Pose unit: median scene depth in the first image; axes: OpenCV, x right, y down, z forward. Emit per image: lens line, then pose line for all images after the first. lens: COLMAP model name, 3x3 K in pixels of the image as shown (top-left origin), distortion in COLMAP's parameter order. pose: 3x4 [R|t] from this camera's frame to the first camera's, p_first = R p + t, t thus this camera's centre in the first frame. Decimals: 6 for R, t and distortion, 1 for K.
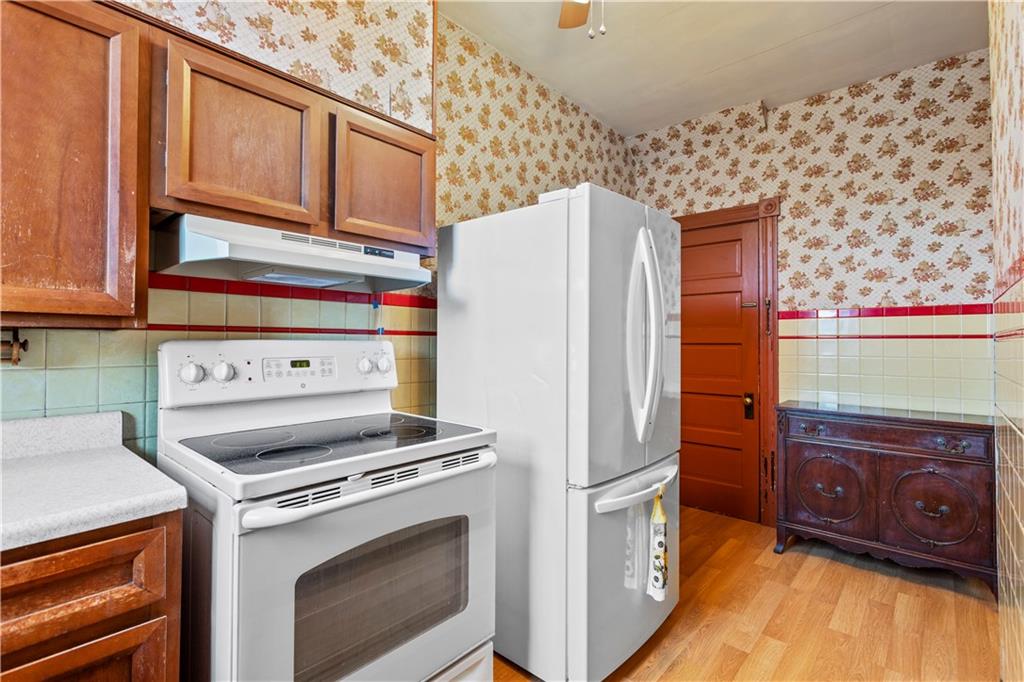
lens RADIAL K [[475.3, 0, 512.0], [0, 475.3, 341.0], [0, 0, 1]] dist [0.000329, 0.000244]
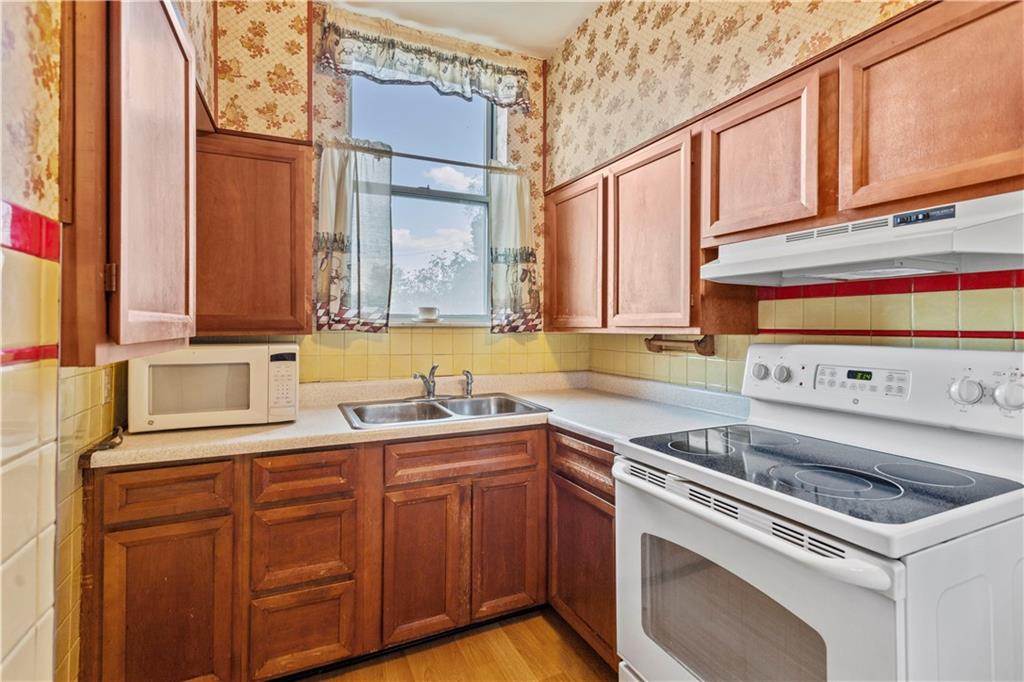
lens RADIAL K [[484.1, 0, 510.5], [0, 484.1, 325.8], [0, 0, 1]] dist [0.001530, 0.000219]
pose [[-0.402589, -0.001902, -0.915379, 0.608098], [0.002694, 0.999991, -0.003262, -0.039251], [0.915377, -0.003779, -0.402581, 0.821567]]
